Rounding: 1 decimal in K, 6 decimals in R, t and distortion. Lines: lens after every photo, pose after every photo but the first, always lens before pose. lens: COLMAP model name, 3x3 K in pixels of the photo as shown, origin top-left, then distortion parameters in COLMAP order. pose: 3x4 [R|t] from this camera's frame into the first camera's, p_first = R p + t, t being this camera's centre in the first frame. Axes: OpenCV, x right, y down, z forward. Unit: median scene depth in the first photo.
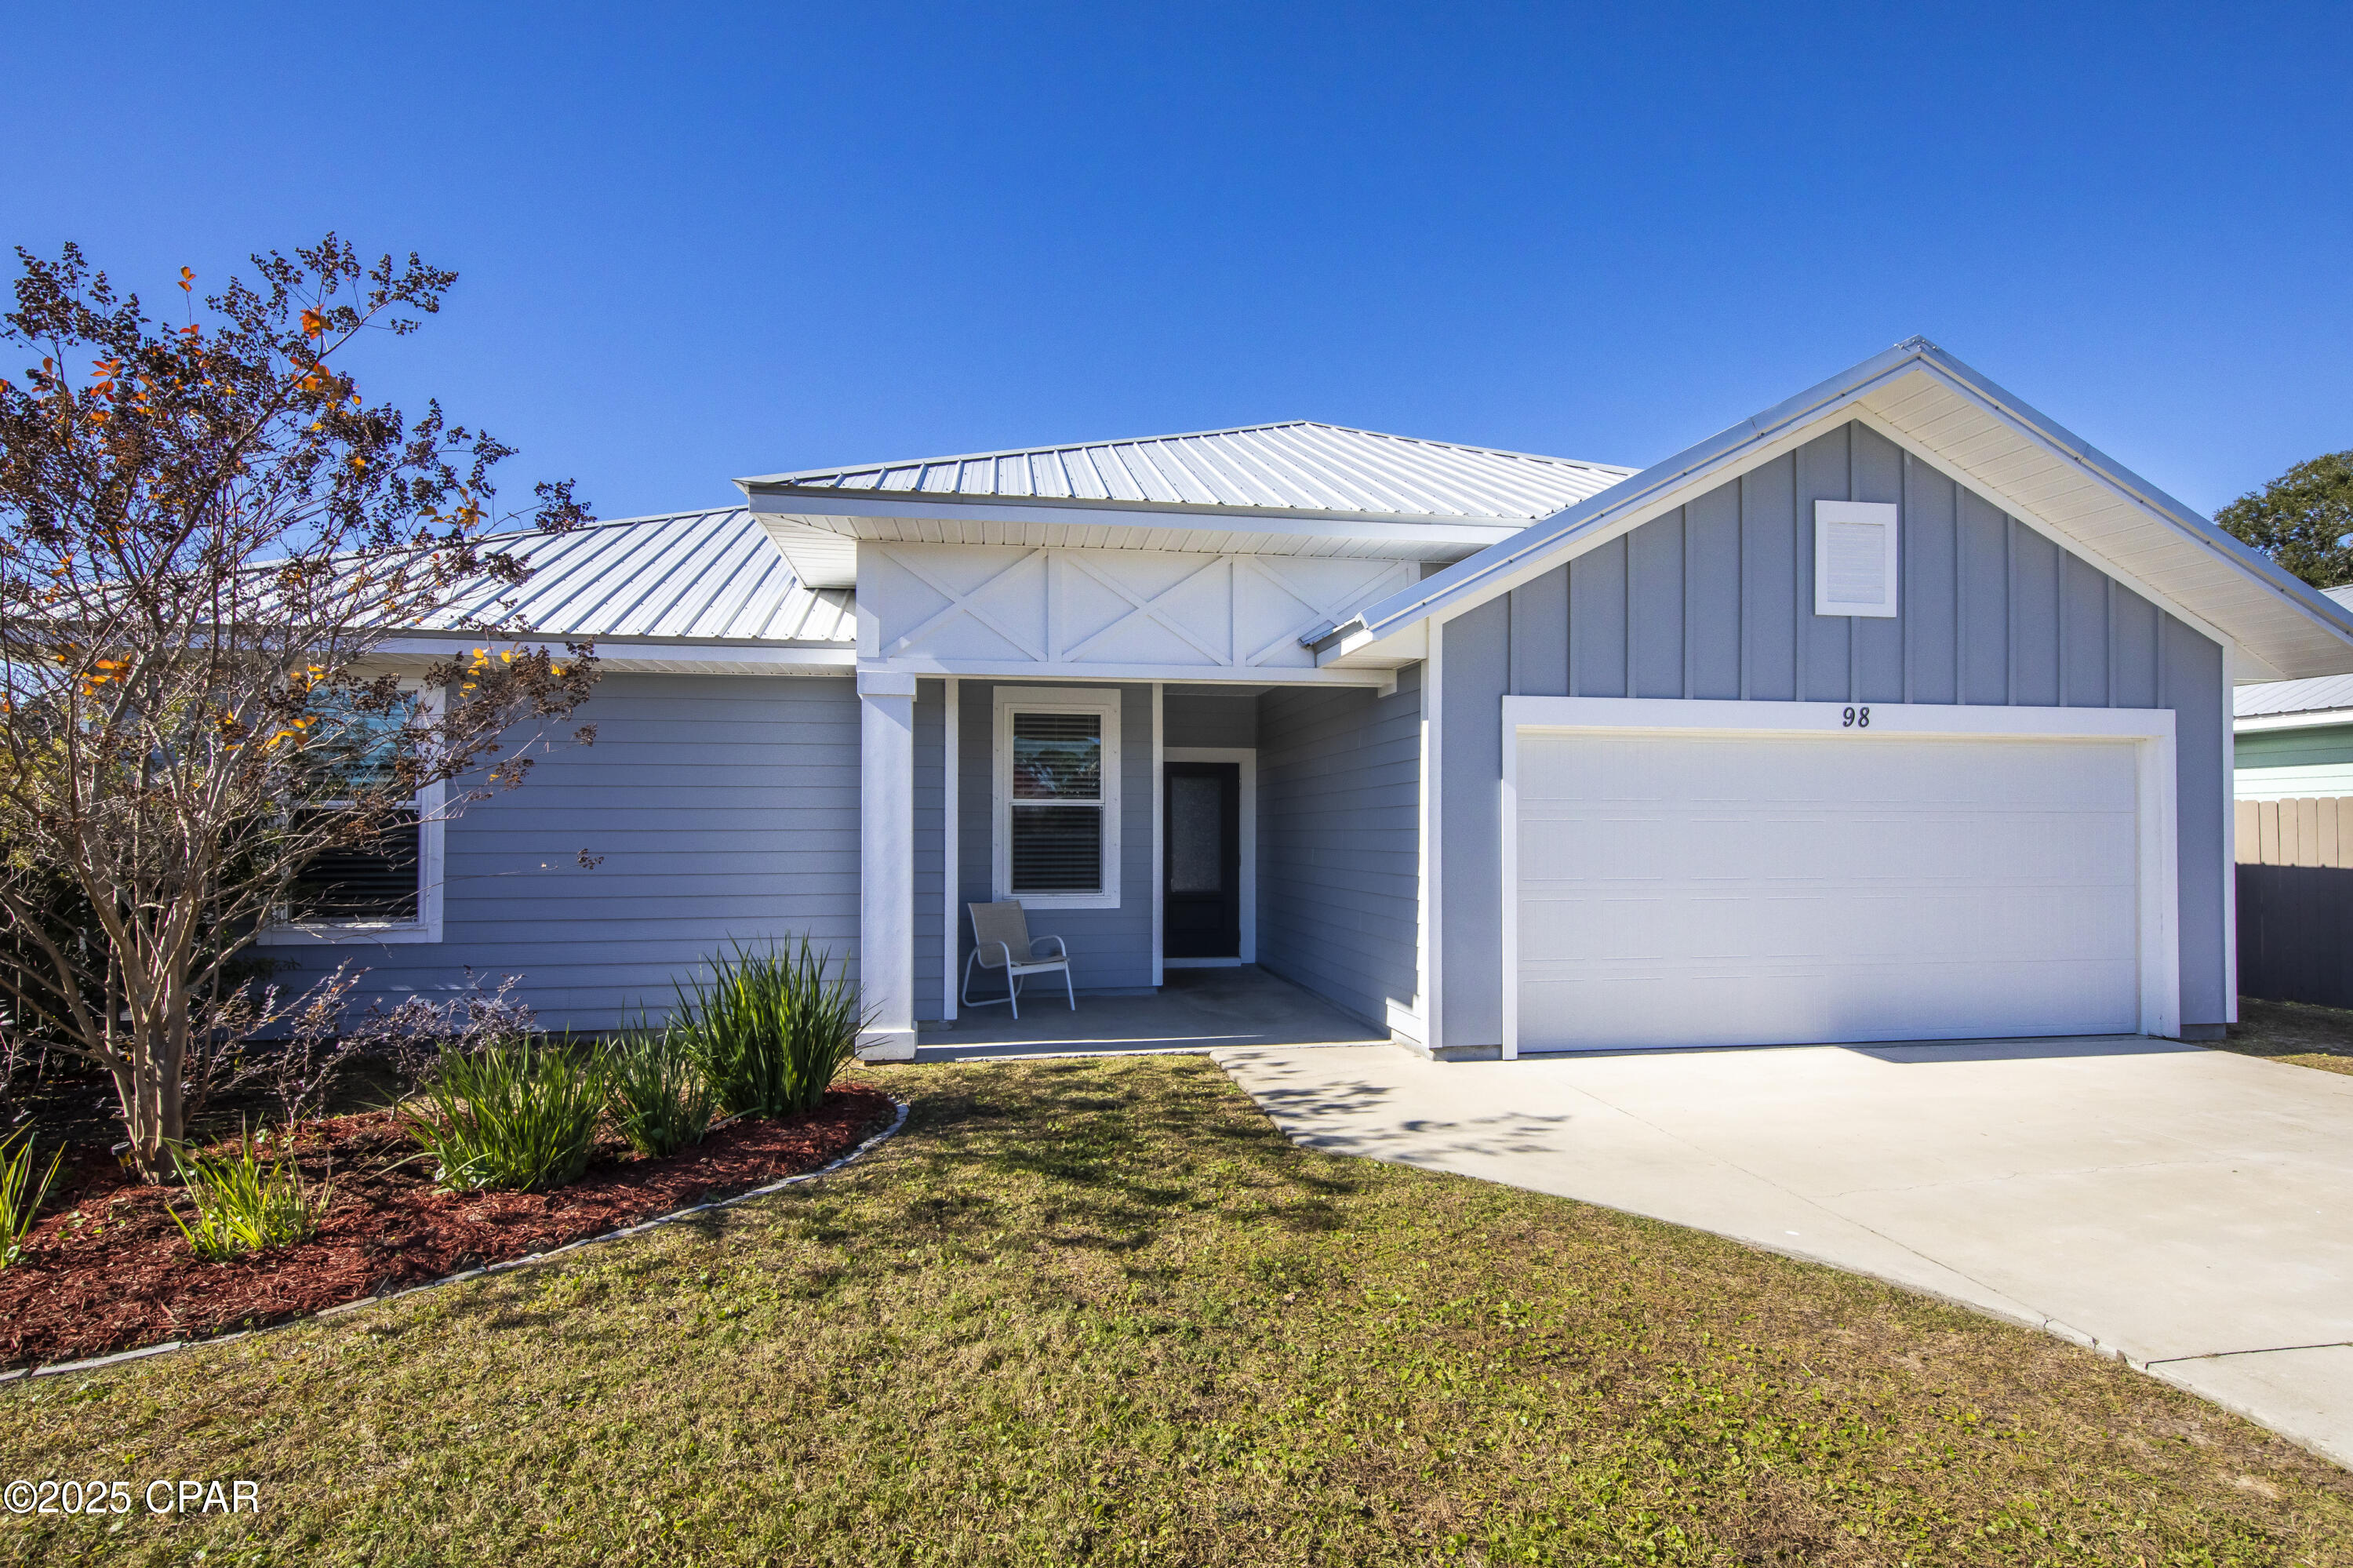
lens RADIAL K [[1166.6, 0, 1176.3], [0, 1166.6, 800.3], [0, 0, 1]] dist [0.002907, -0.001185]
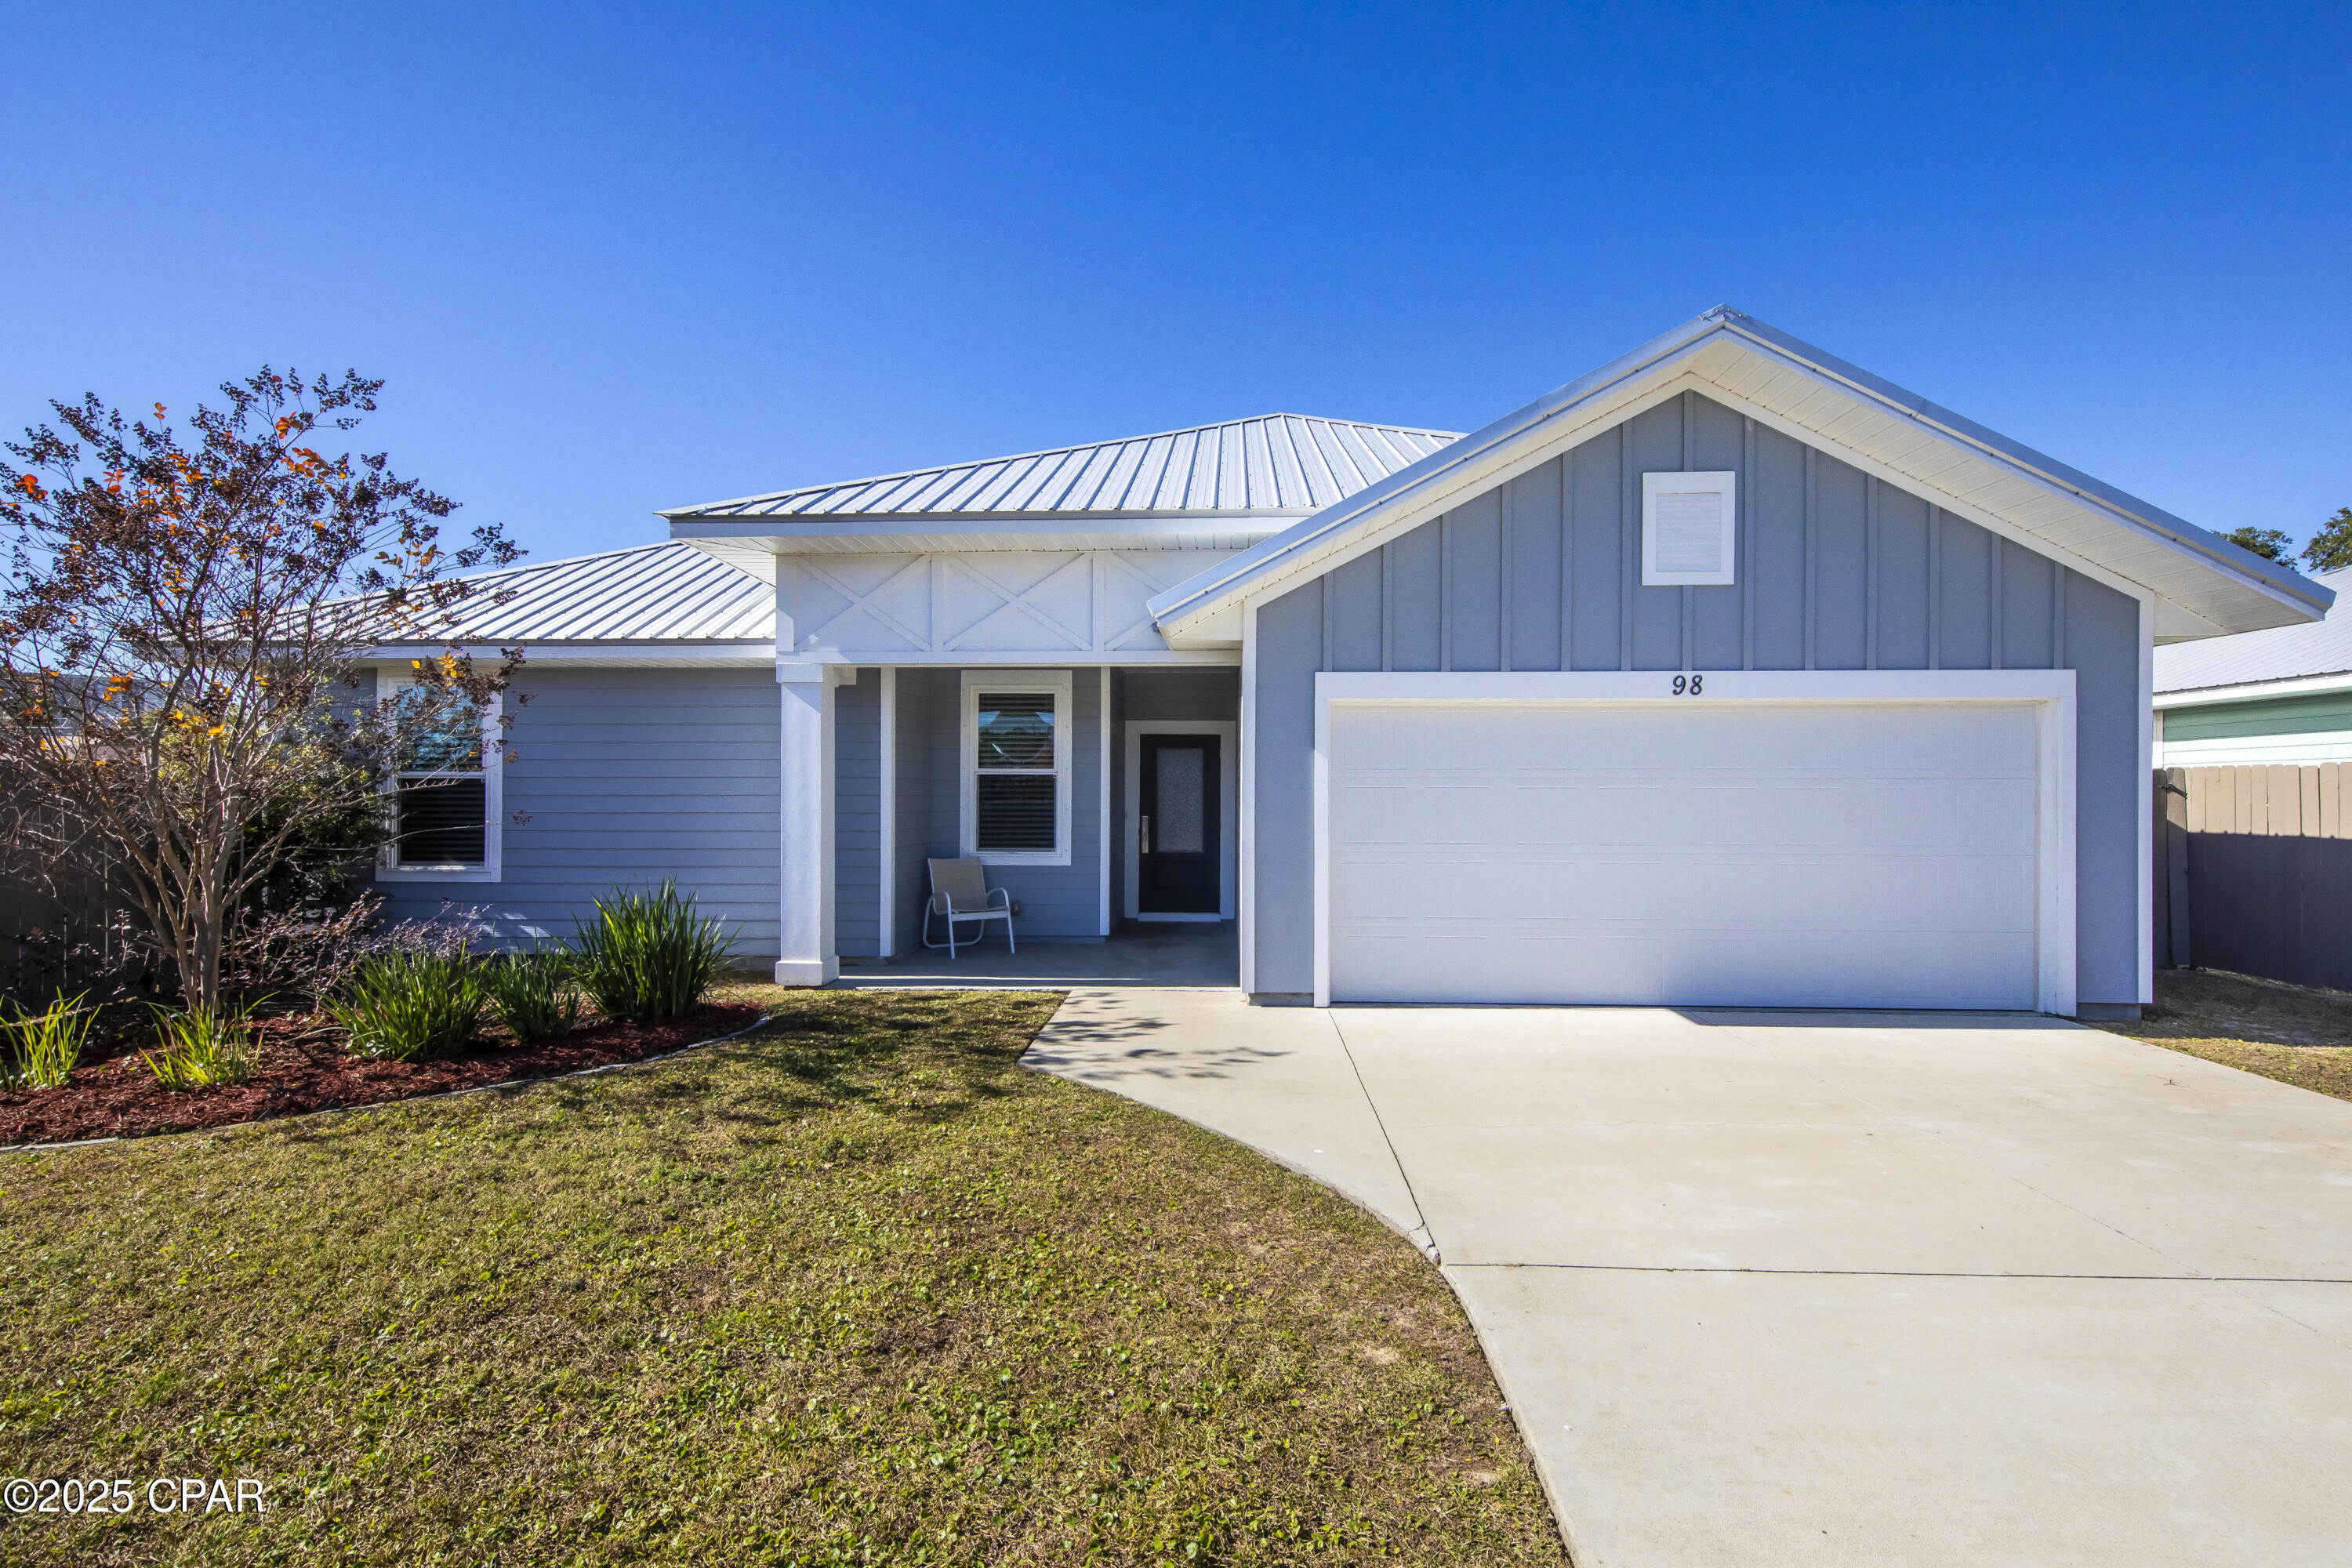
lens RADIAL K [[1123.8, 0, 1177.3], [0, 1123.8, 777.0], [0, 0, 1]] dist [-0.000428, -0.000208]
pose [[0.976845, -0.002186, -0.213935, 0.361836], [0.003481, 0.999978, 0.005678, 0.001527], [0.213918, -0.006292, 0.976831, -0.046795]]
